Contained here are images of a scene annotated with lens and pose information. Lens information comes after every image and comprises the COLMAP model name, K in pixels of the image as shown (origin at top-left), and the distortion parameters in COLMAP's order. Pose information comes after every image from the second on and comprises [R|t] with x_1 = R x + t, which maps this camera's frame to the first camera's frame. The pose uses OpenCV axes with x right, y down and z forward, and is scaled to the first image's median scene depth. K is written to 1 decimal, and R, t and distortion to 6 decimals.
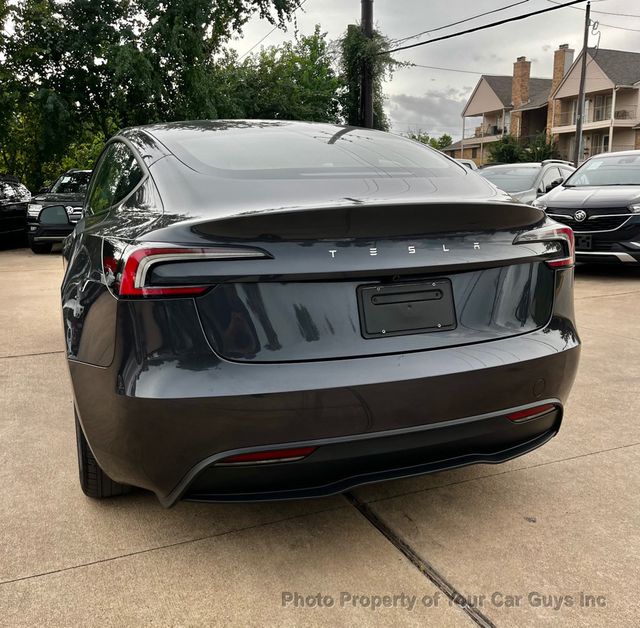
lens RADIAL K [[651.2, 0, 330.9], [0, 651.2, 300.8], [0, 0, 1]] dist [0.040633, -0.047022]
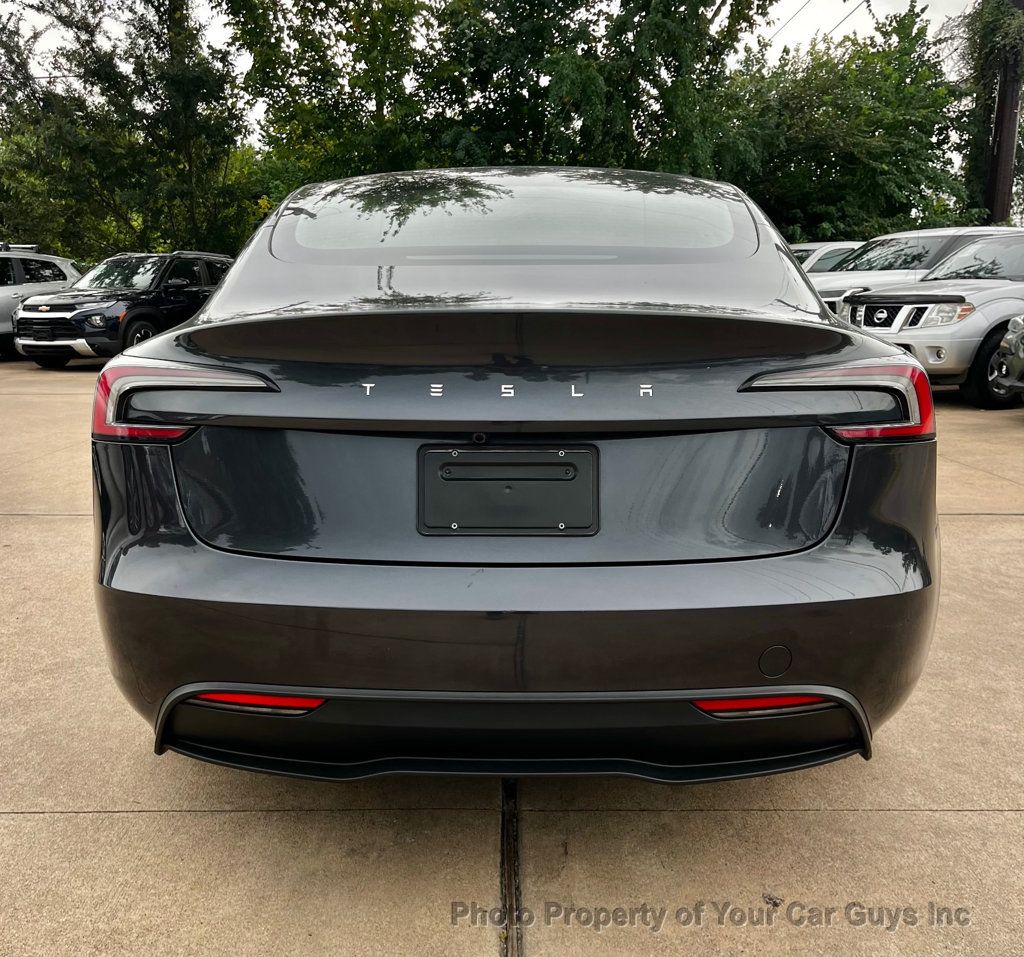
lens RADIAL K [[1048.6, 0, 523.2], [0, 1048.6, 493.2], [0, 0, 1]] dist [0.023385, -0.011045]
pose [[0.923811, 0.090776, -0.371932, 0.368237], [-0.078894, 0.995771, 0.047077, -0.024372], [0.374633, -0.014147, 0.927065, 0.106845]]
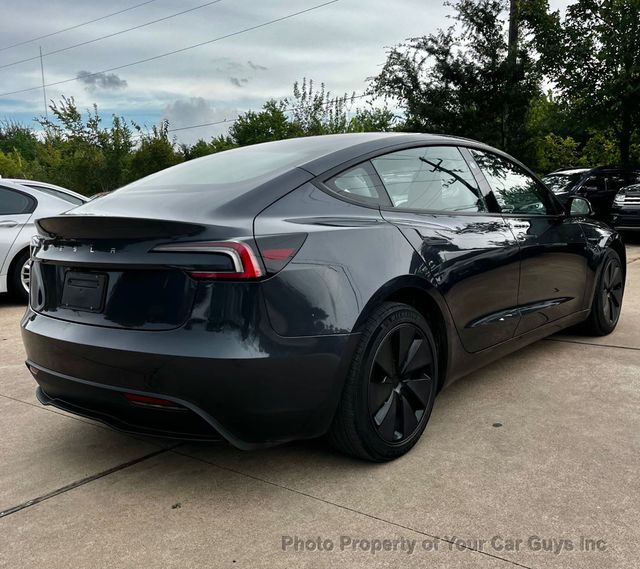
lens RADIAL K [[664.5, 0, 320.7], [0, 664.5, 261.2], [0, 0, 1]] dist [0.000488, 0.016918]
pose [[0.476276, 0.085155, -0.875163, 1.221800], [-0.118288, 0.992457, 0.032194, -0.121388], [0.871303, 0.088188, 0.482756, 0.576833]]
